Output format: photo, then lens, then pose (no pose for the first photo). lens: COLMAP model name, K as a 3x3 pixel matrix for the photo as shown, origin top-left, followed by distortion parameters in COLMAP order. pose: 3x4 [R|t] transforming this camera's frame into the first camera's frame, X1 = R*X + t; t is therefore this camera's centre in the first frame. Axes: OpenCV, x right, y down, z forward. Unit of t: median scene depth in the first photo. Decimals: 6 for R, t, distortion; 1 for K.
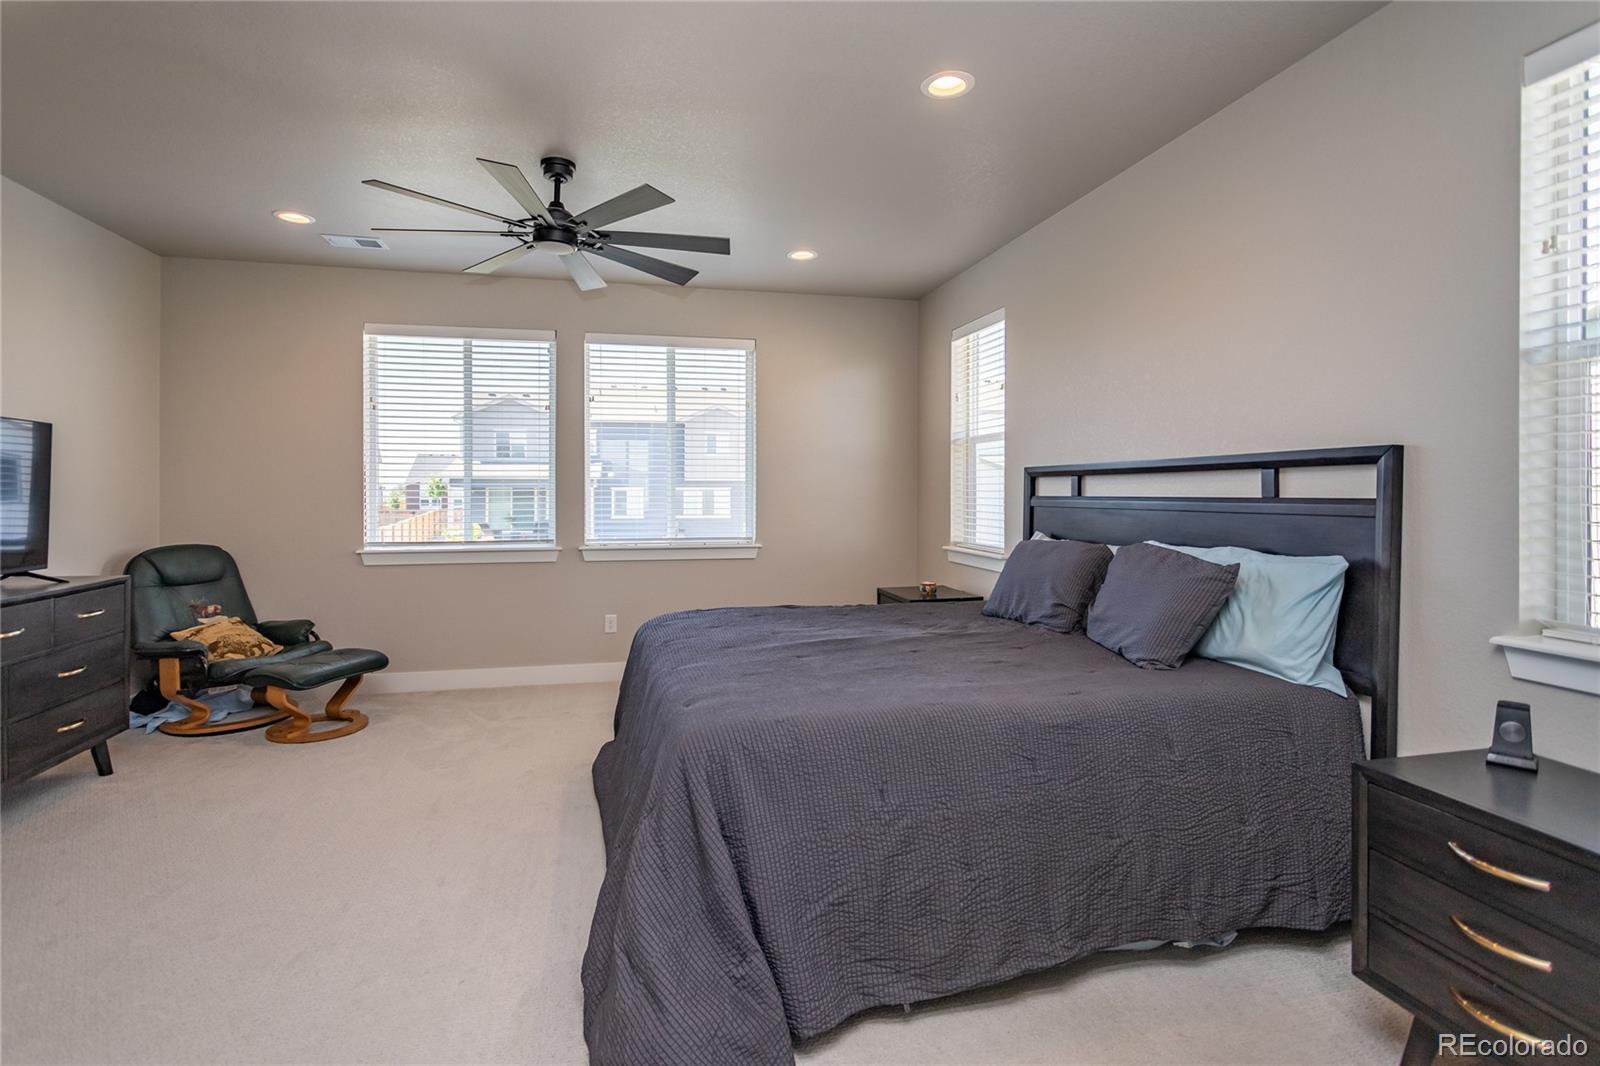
lens RADIAL K [[780.3, 0, 795.6], [0, 780.3, 487.0], [0, 0, 1]] dist [0.001335, 0.000619]
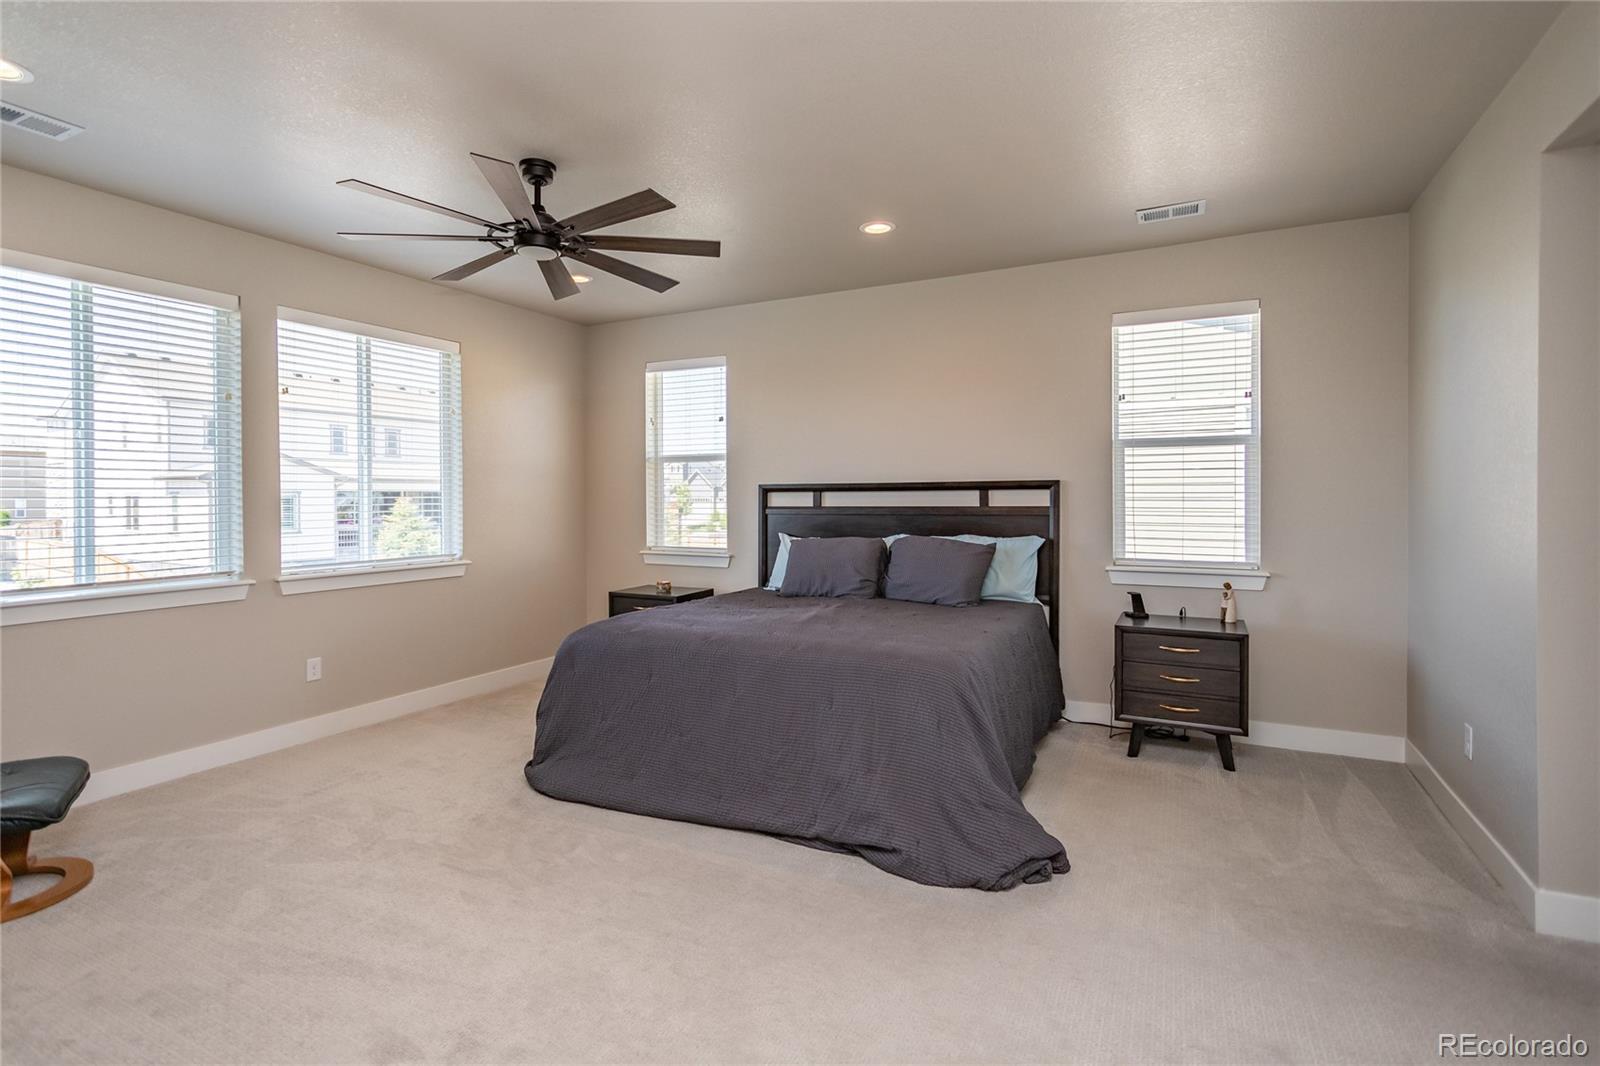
lens RADIAL K [[766.1, 0, 801.3], [0, 766.1, 504.8], [0, 0, 1]] dist [-0.031065, 0.000199]
pose [[0.631780, -0.011234, 0.775066, -0.633281], [0.000474, 0.999900, 0.014107, -0.008813], [-0.775147, -0.008545, 0.631723, 0.133265]]
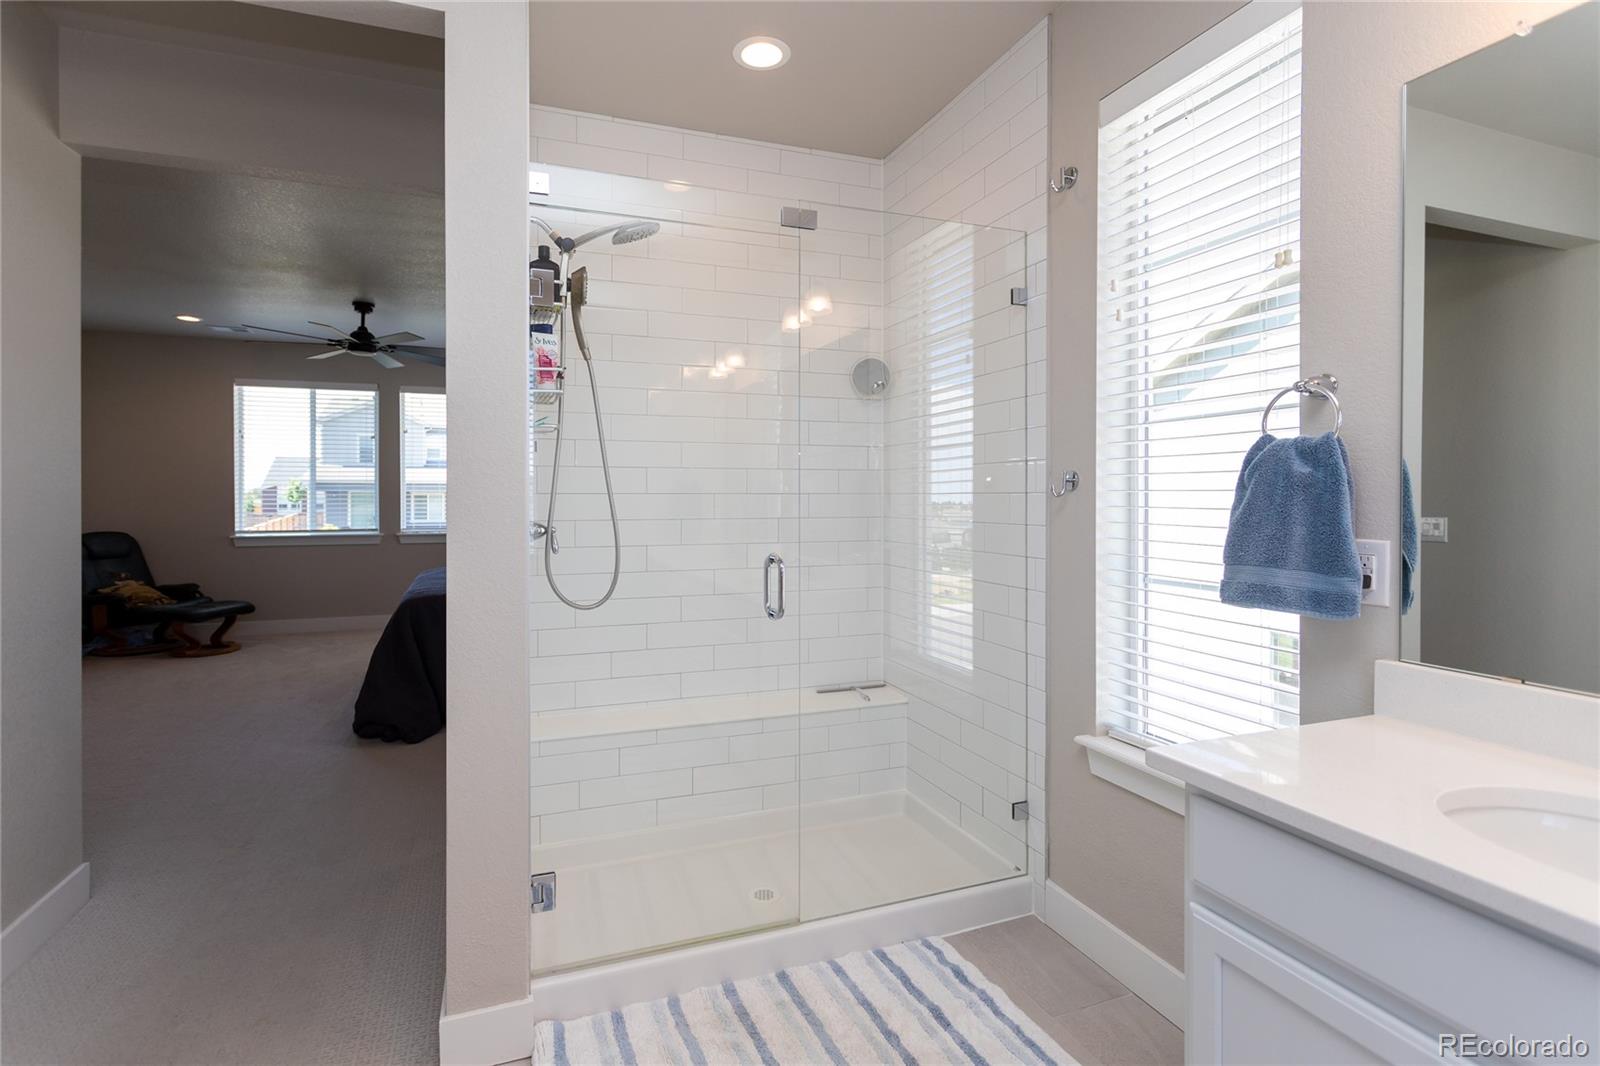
lens RADIAL K [[772.1, 0, 797.7], [0, 772.1, 498.0], [0, 0, 1]] dist [0.000704, 0.000230]
pose [[0.989611, -0.000953, 0.143768, 0.305636], [-0.000375, 0.999958, 0.009209, -0.003496], [-0.143770, -0.009167, 0.989569, -0.634090]]
